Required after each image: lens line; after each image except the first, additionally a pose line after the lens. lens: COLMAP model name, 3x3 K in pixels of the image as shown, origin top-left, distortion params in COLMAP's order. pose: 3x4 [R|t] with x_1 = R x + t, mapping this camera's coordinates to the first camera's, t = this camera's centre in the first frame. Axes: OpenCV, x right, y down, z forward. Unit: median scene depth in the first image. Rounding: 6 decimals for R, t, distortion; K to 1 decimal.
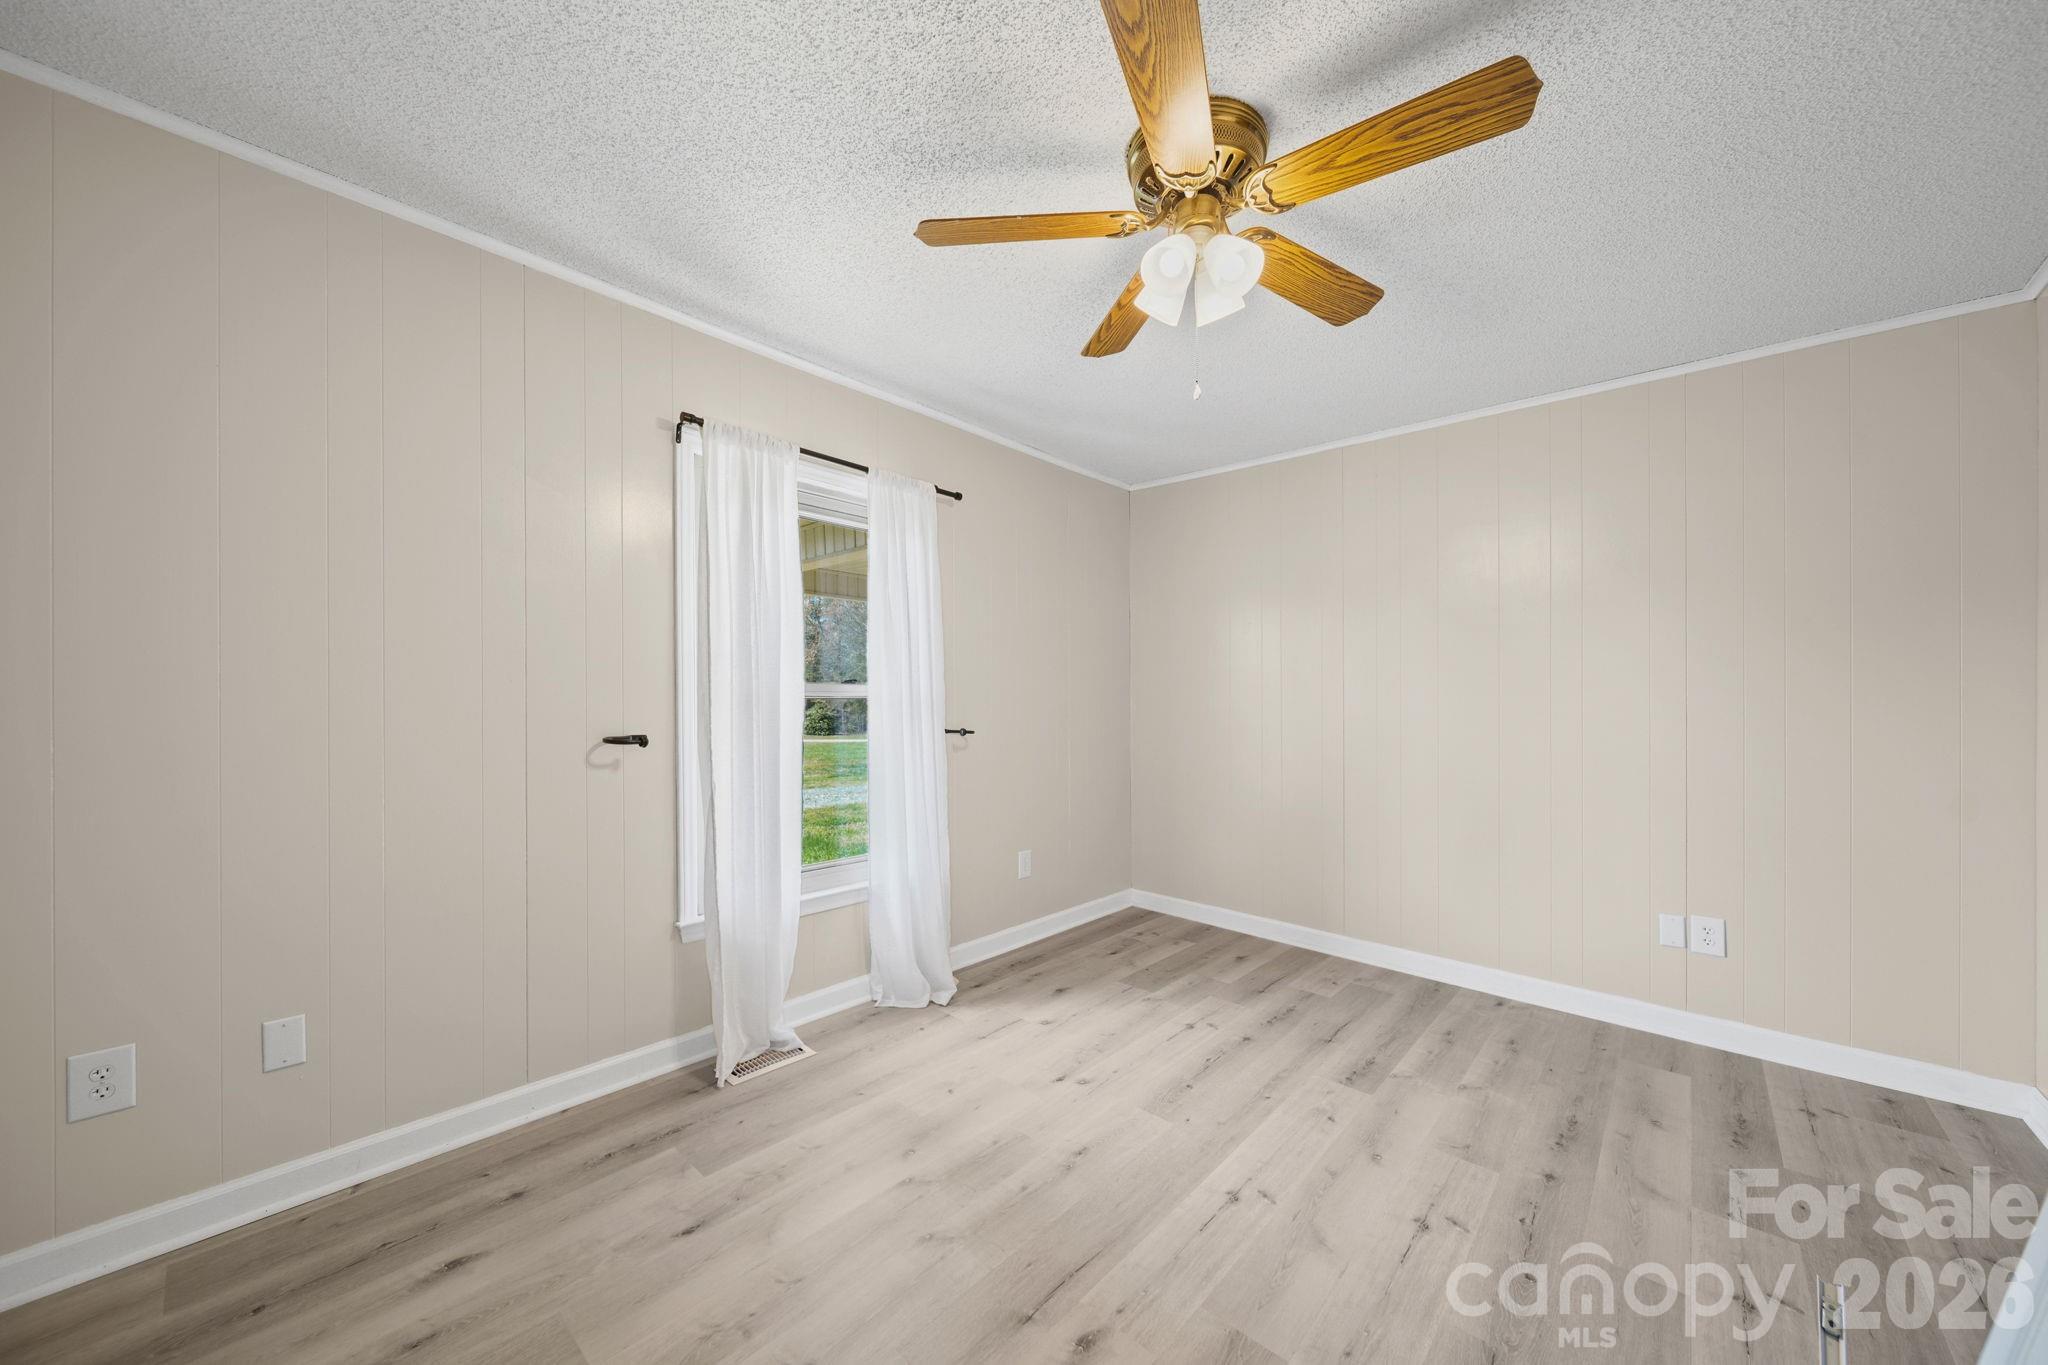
lens RADIAL K [[730.9, 0, 1031.9], [0, 730.9, 689.0], [0, 0, 1]] dist [-0.000810, -0.000117]
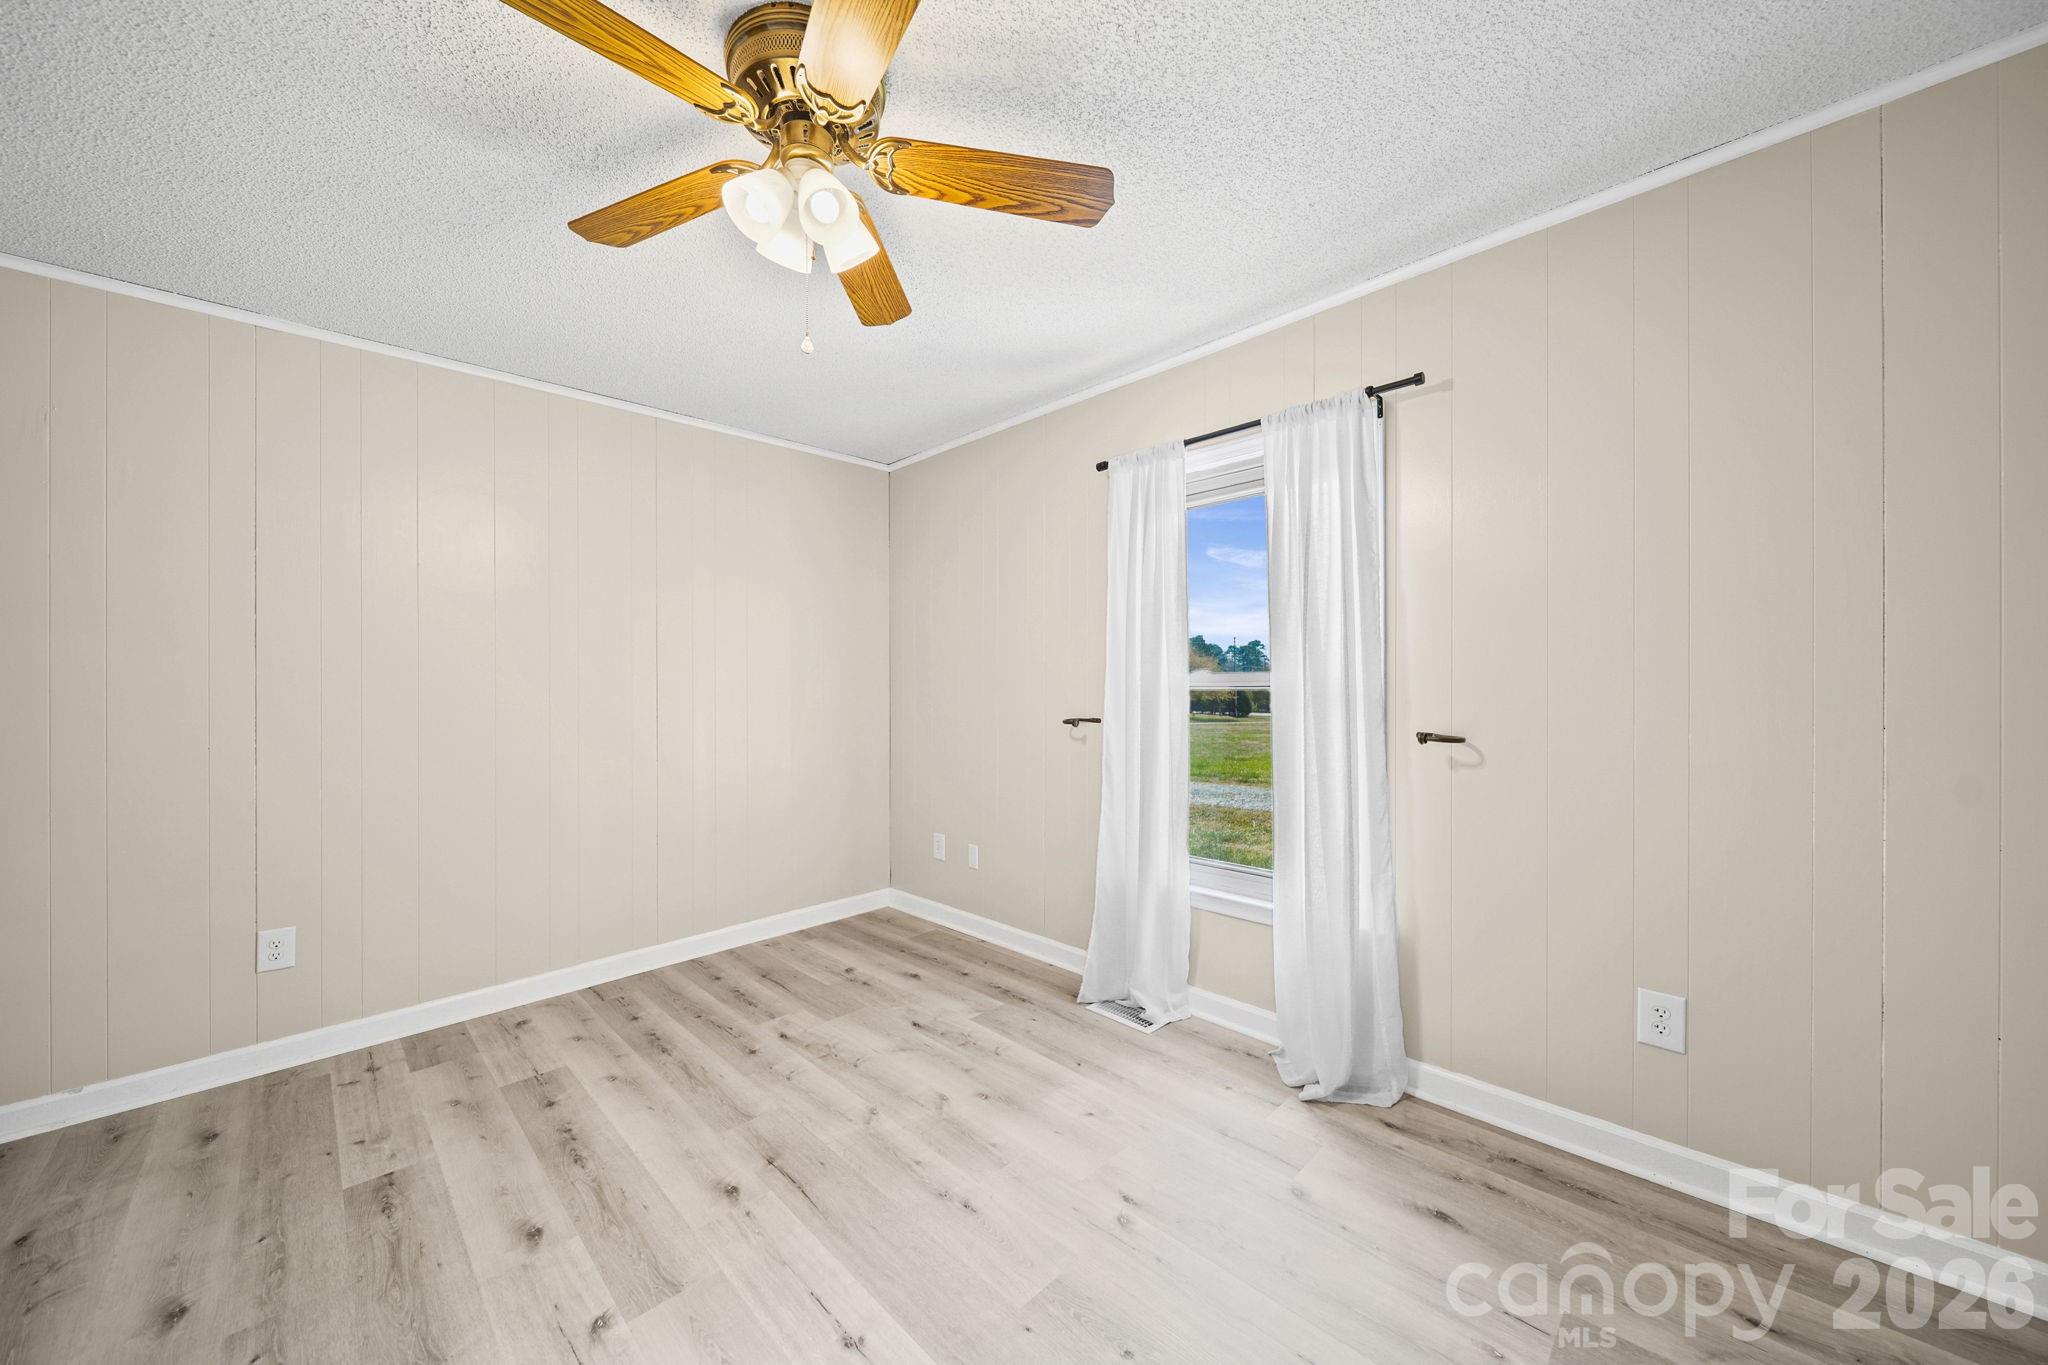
lens RADIAL K [[730.9, 0, 1031.9], [0, 730.9, 689.0], [0, 0, 1]] dist [-0.000810, -0.000117]
pose [[-0.045033, -0.004248, -0.998976, 0.918433], [0.020750, 0.999771, -0.005186, 0.015883], [0.998770, -0.020962, -0.044934, 1.097041]]
